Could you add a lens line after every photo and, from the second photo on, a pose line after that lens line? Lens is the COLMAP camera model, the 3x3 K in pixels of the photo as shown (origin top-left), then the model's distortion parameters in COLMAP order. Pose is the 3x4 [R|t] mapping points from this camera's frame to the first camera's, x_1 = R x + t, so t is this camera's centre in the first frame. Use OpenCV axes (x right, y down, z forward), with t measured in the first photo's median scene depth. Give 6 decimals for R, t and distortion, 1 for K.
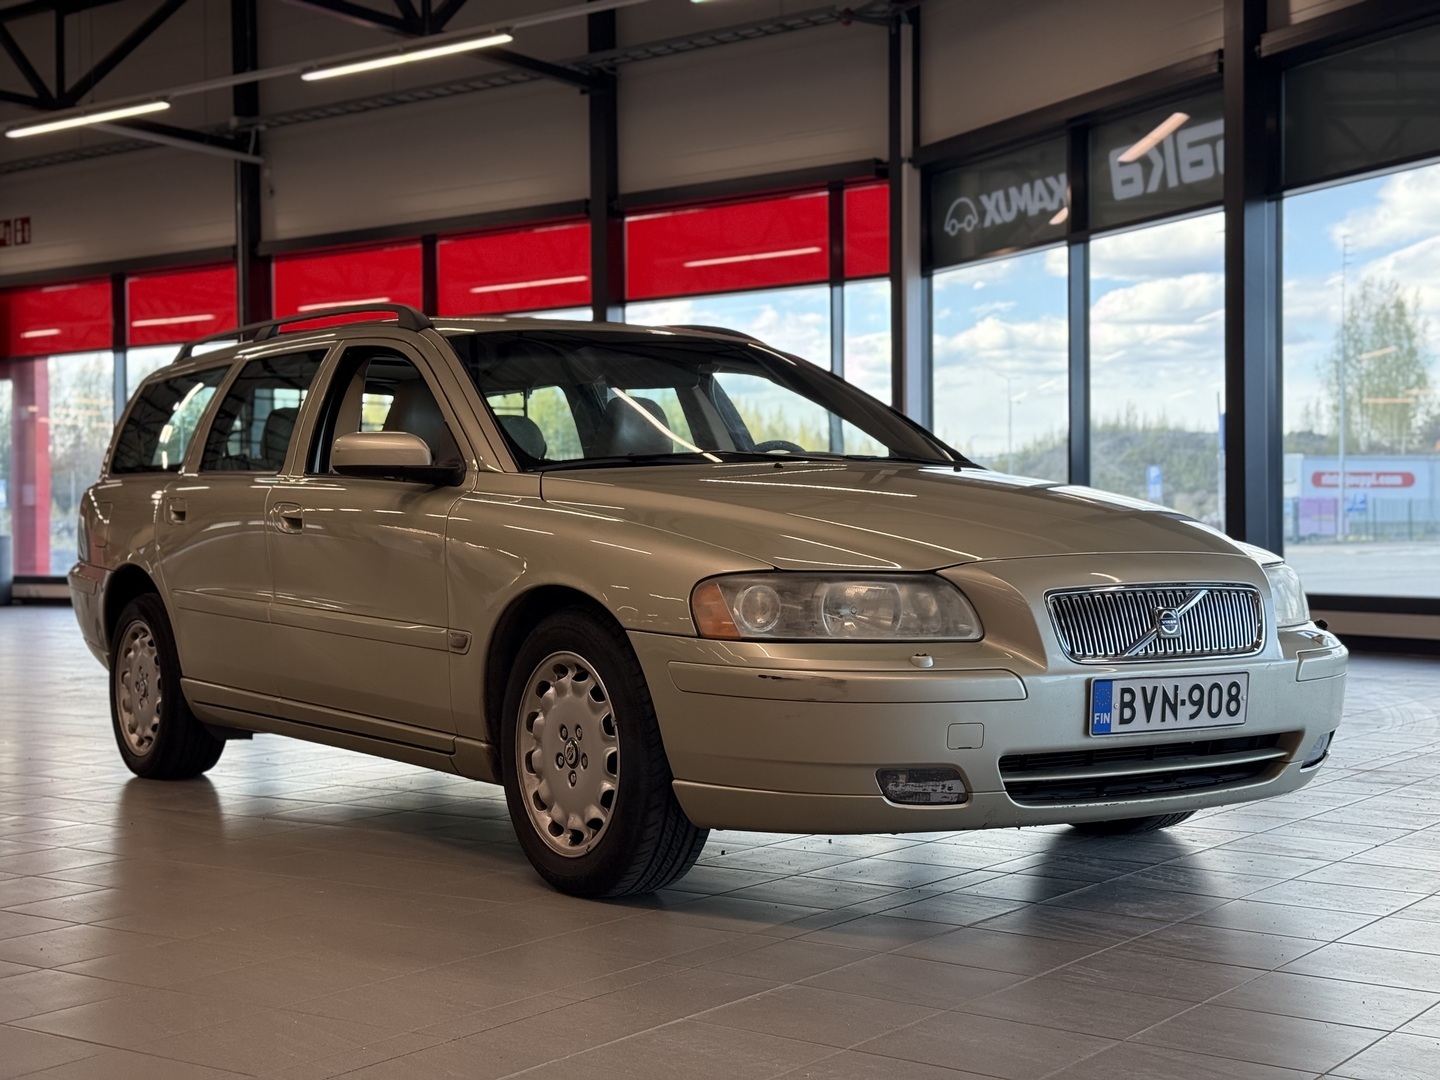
lens RADIAL K [[2000.0, 0, 720.0], [0, 2000.0, 540.0], [0, 0, 1]] dist [-0.012293, -0.037214]
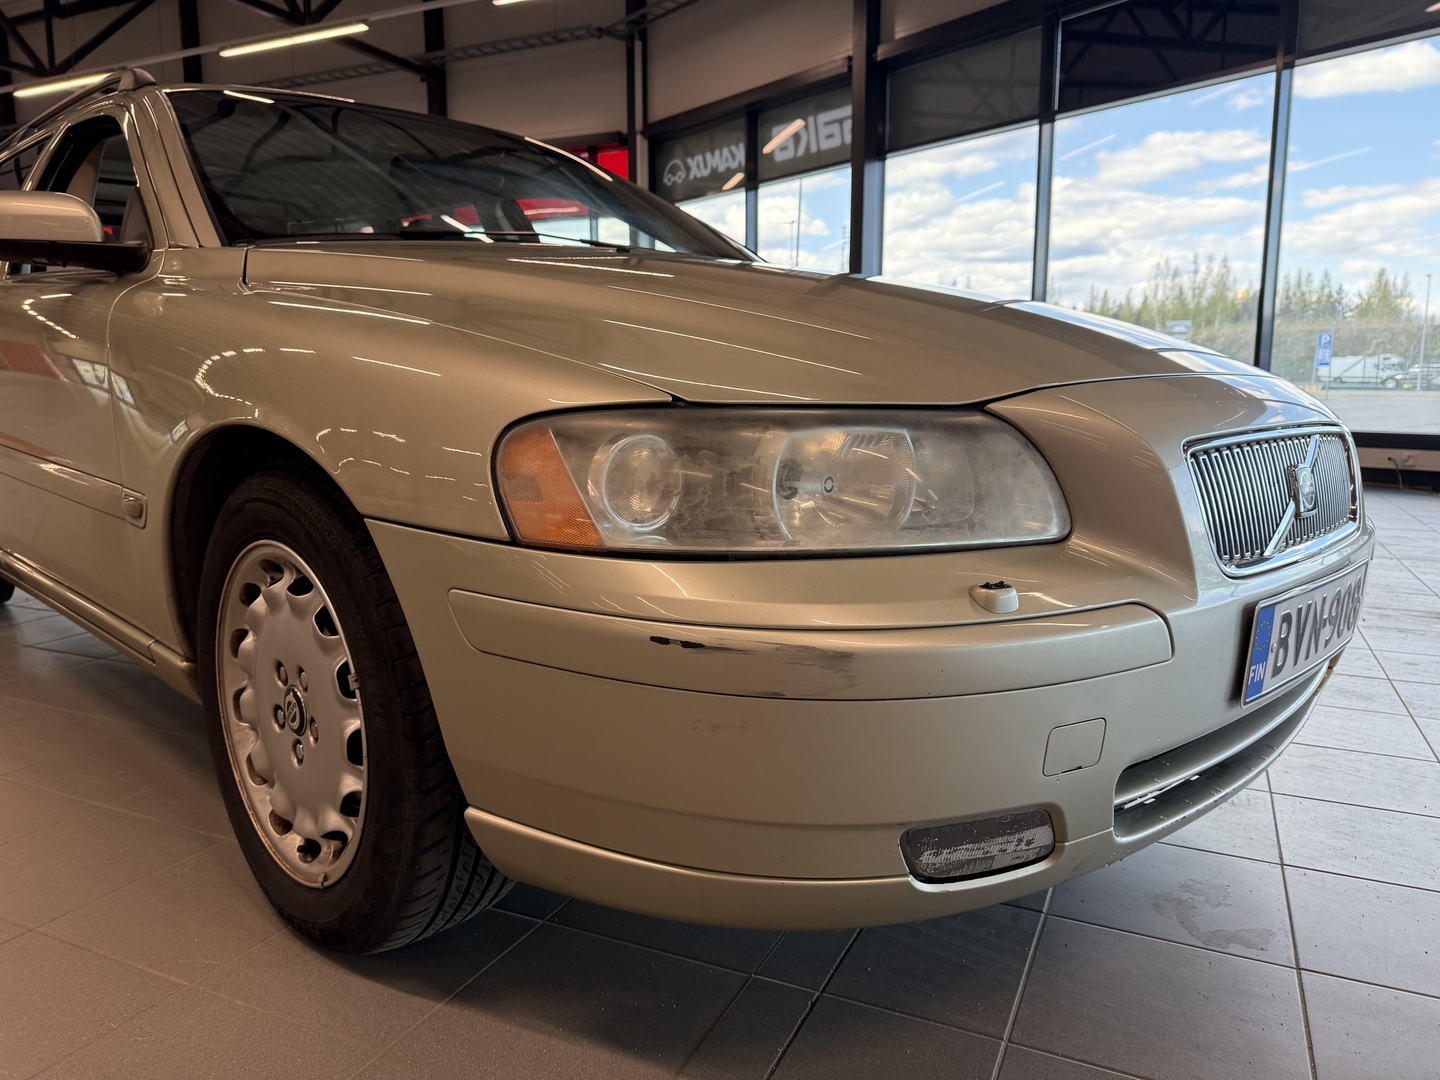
lens RADIAL K [[1026.2, 0, 718.6], [0, 1026.2, 529.3], [0, 0, 1]] dist [0.040623, -0.009589]
pose [[0.982188, -0.018678, 0.186970, -0.006438], [-0.007717, 0.990198, 0.139455, 0.008779], [-0.187742, -0.138414, 0.972417, 0.604887]]
